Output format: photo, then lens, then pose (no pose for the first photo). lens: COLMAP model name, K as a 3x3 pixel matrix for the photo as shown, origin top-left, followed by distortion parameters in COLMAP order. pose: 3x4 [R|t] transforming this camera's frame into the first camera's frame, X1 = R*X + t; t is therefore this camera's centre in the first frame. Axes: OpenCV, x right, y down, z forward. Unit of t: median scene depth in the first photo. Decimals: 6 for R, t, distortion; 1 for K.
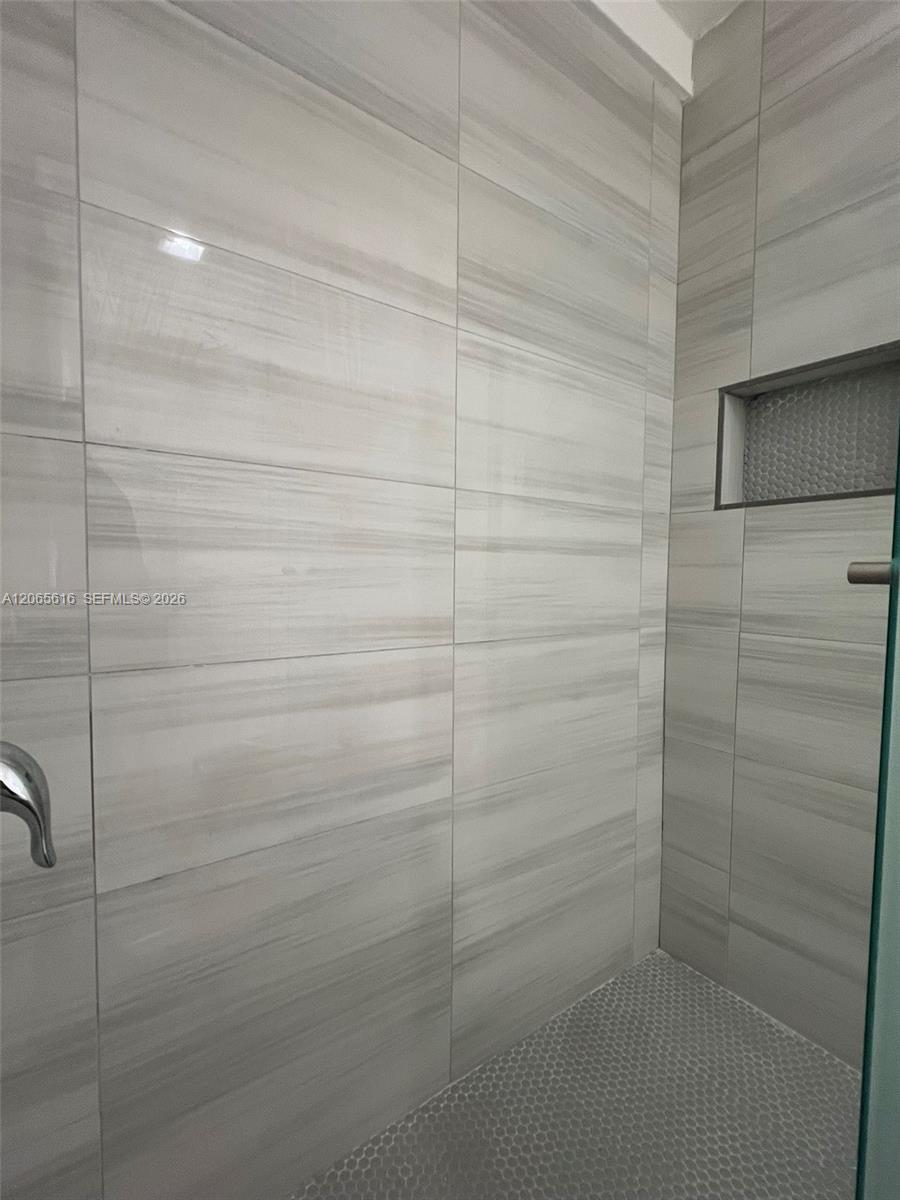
lens RADIAL K [[560.9, 0, 450.0], [0, 560.9, 600.0], [0, 0, 1]] dist [-0.000483, 0.000099]
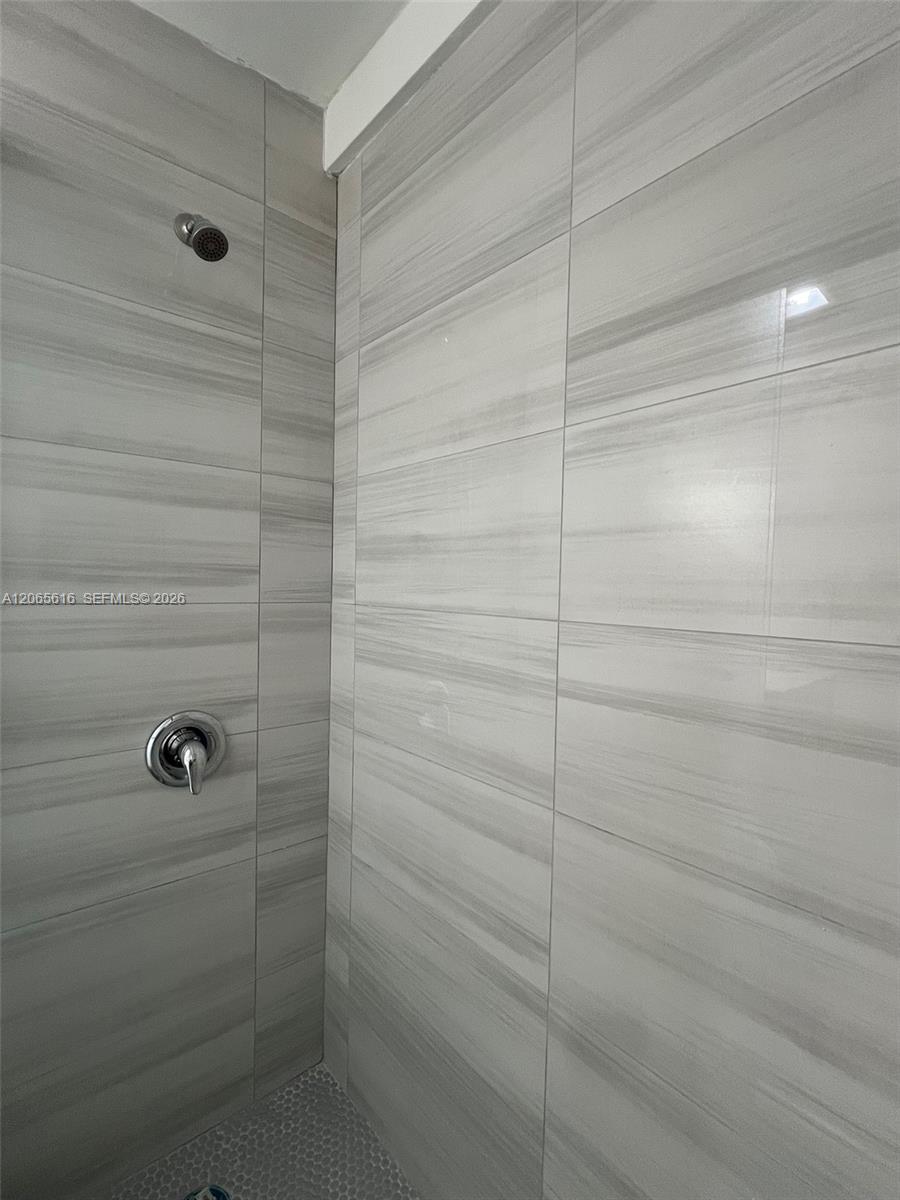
lens RADIAL K [[560.9, 0, 450.0], [0, 560.9, 600.0], [0, 0, 1]] dist [-0.000483, 0.000099]
pose [[0.076122, 0.021570, -0.996865, 0.656370], [-0.068433, 0.997522, 0.016358, -0.187264], [0.994747, 0.066973, 0.077410, 0.628177]]
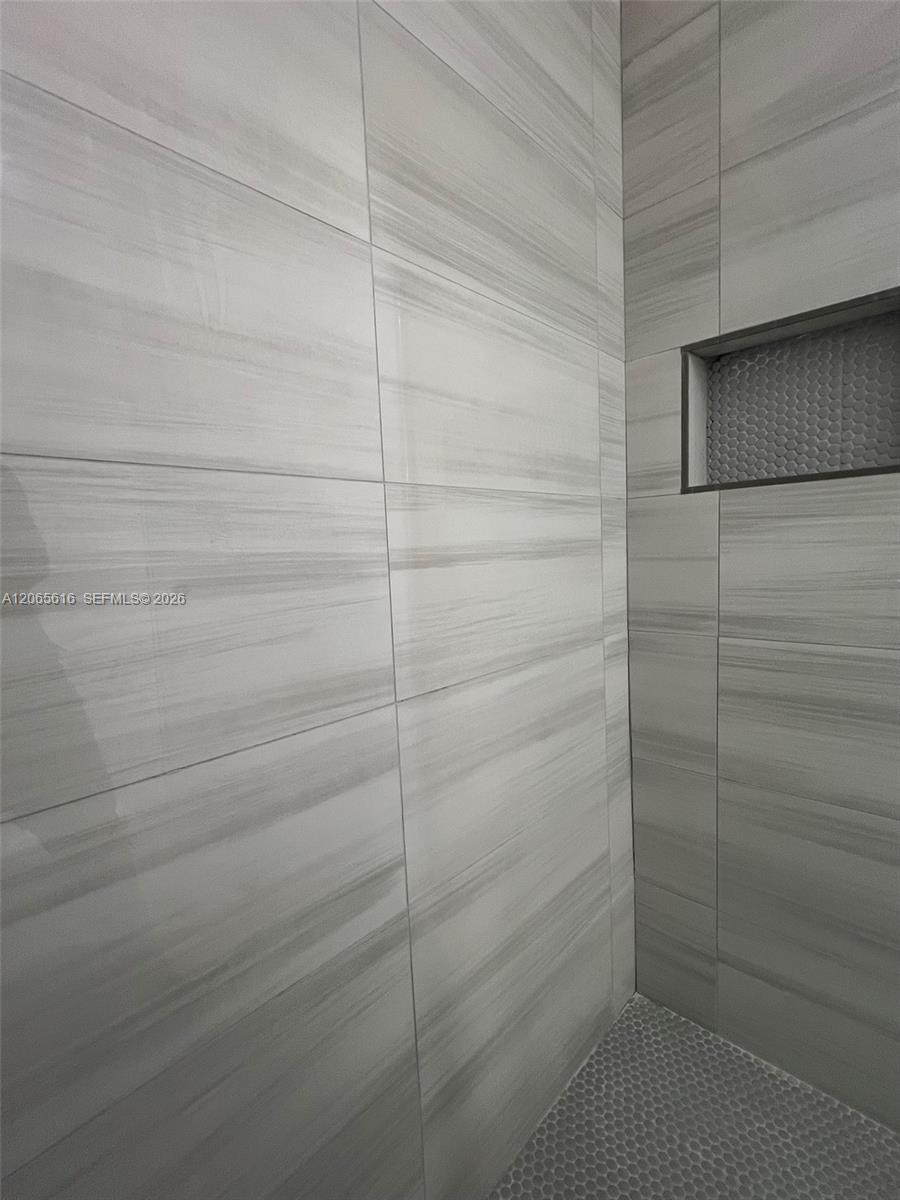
lens RADIAL K [[560.9, 0, 450.0], [0, 560.9, 600.0], [0, 0, 1]] dist [-0.000483, 0.000099]
pose [[0.980559, -0.070229, 0.183227, -0.038766], [0.062472, 0.996903, 0.047777, -0.065771], [-0.186015, -0.035402, 0.981909, 0.240438]]
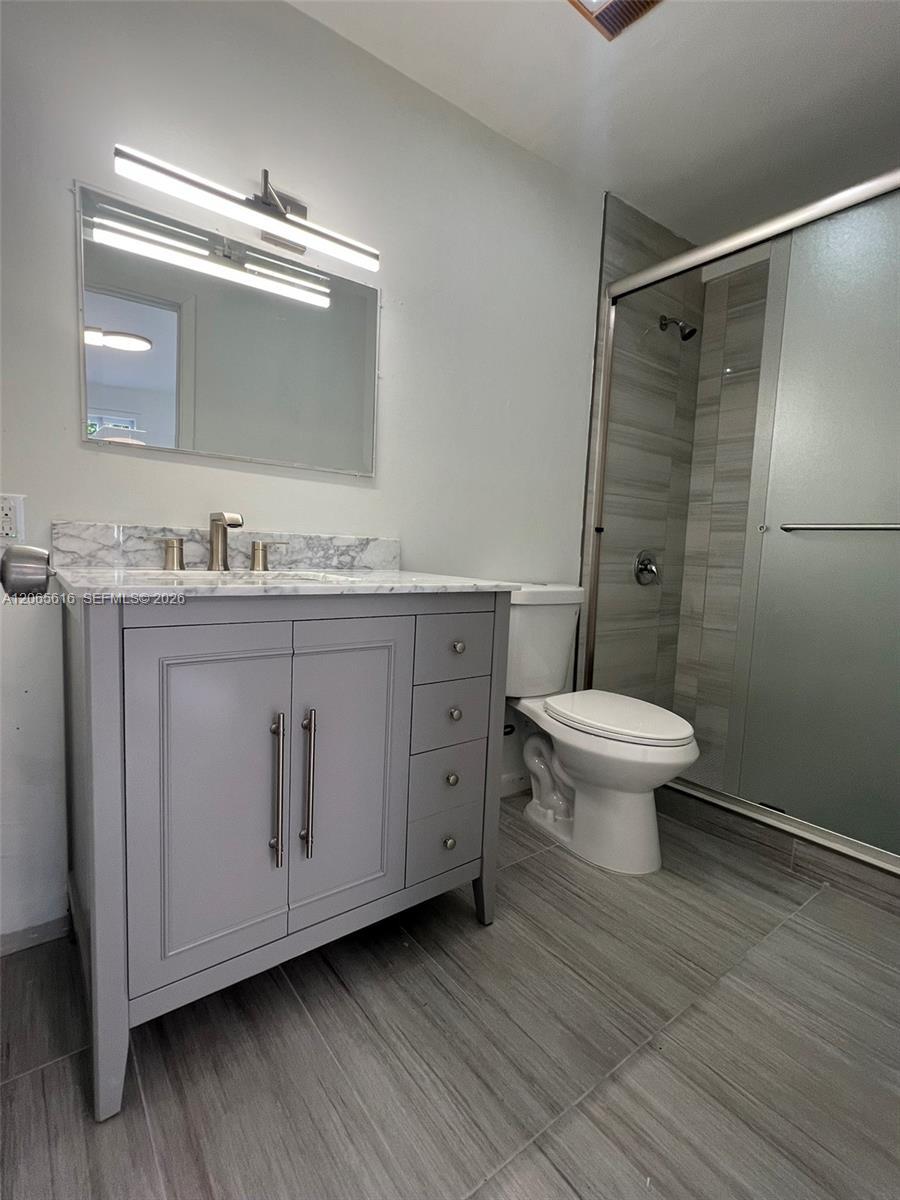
lens RADIAL K [[560.9, 0, 450.0], [0, 560.9, 600.0], [0, 0, 1]] dist [-0.000483, 0.000099]
pose [[0.032076, 0.082867, -0.996044, 1.664907], [-0.085568, 0.993126, 0.079869, 0.111773], [0.995816, 0.082668, 0.038947, -0.453959]]
